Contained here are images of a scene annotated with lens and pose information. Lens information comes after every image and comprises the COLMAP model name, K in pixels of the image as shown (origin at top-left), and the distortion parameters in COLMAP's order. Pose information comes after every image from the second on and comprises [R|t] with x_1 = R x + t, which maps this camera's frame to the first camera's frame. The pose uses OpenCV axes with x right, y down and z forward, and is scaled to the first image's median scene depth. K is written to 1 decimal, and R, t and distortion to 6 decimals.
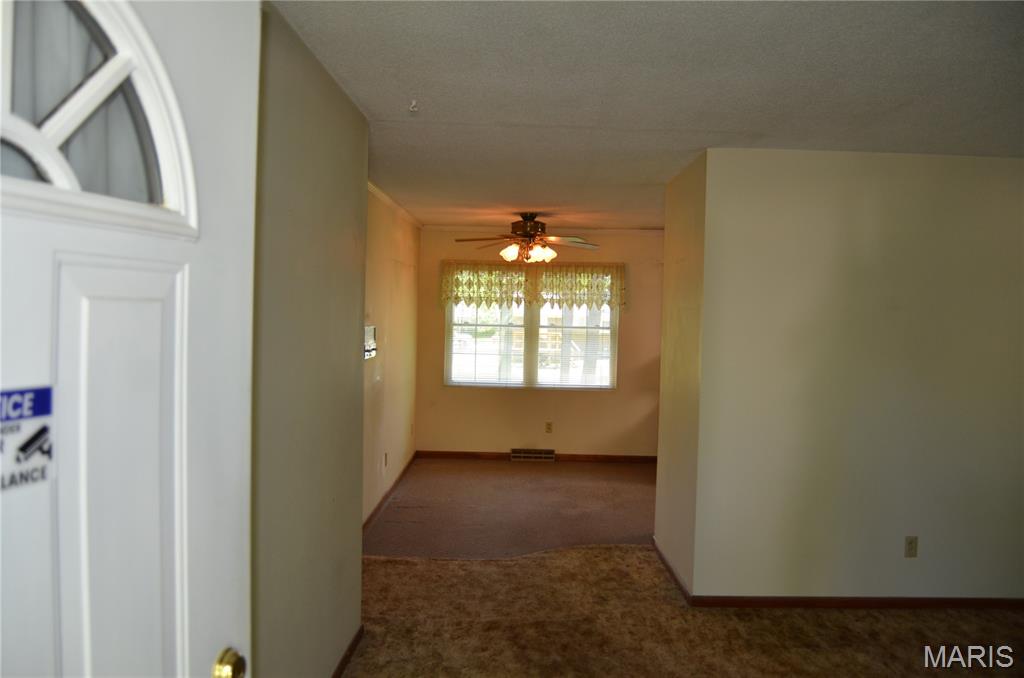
lens RADIAL K [[803.0, 0, 513.6], [0, 803.0, 341.0], [0, 0, 1]] dist [-0.011396, -0.001046]
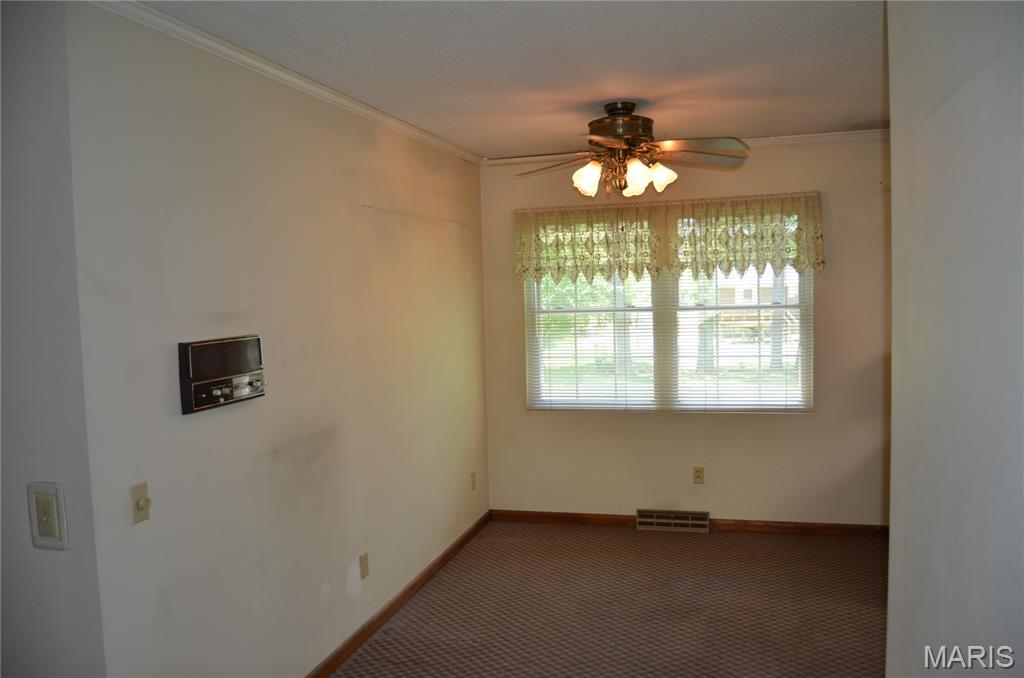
lens RADIAL K [[804.6, 0, 509.3], [0, 804.6, 336.4], [0, 0, 1]] dist [-0.082810, 0.024468]
pose [[0.963771, -0.038358, -0.263959, 0.069890], [0.044228, 0.998888, 0.016328, -0.012819], [0.263039, -0.027411, 0.964396, 0.387691]]
